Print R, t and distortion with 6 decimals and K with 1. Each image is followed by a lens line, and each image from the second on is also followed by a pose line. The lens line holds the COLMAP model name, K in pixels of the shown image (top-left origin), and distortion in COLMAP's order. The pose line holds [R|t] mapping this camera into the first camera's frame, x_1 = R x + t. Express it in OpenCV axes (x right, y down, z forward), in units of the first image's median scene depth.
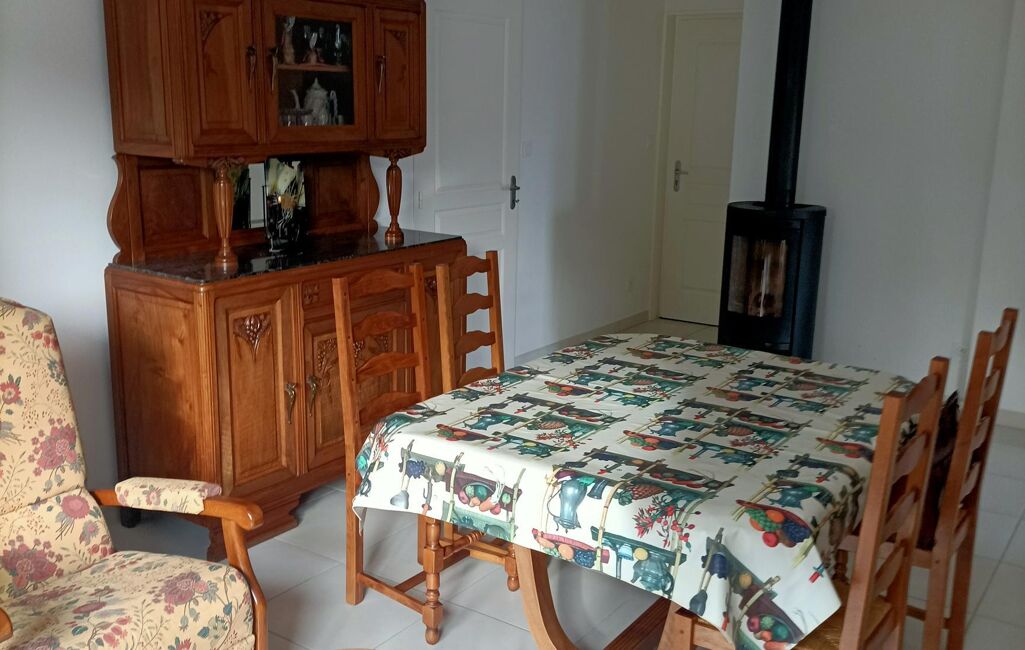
lens RADIAL K [[1012.5, 0, 510.9], [0, 1012.5, 325.3], [0, 0, 1]] dist [0.017174, 0.000000]
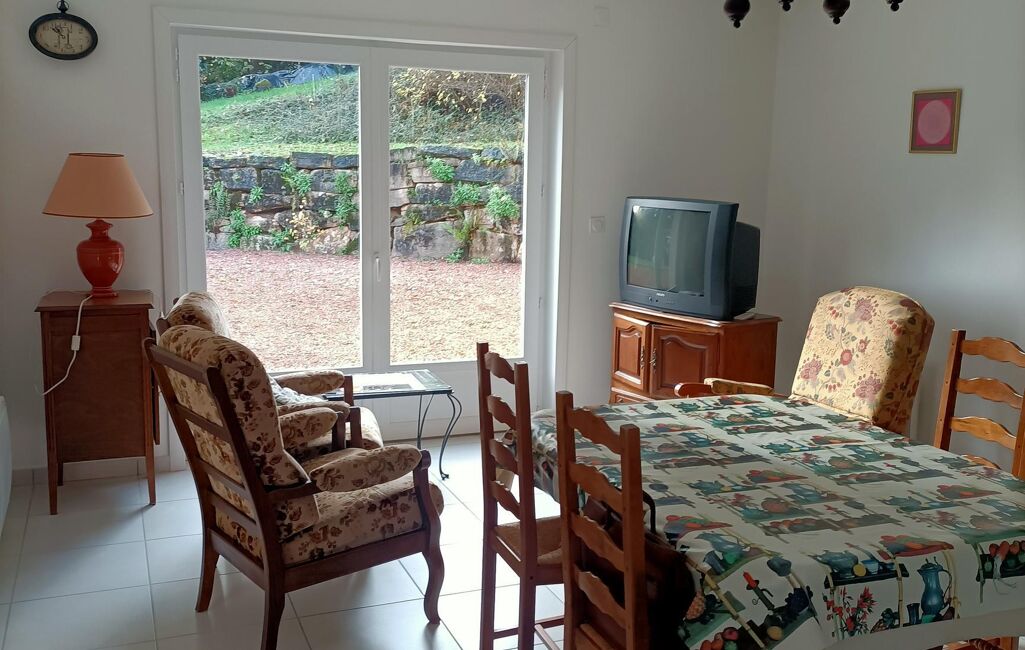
lens RADIAL K [[1012.5, 0, 511.4], [0, 1012.5, 325.2], [0, 0, 1]] dist [0.017174, 0.000000]
pose [[-0.558053, 0.103506, -0.823324, 1.158359], [-0.215762, 0.939964, 0.264415, -0.271761], [0.801264, 0.325200, -0.502217, 1.277906]]
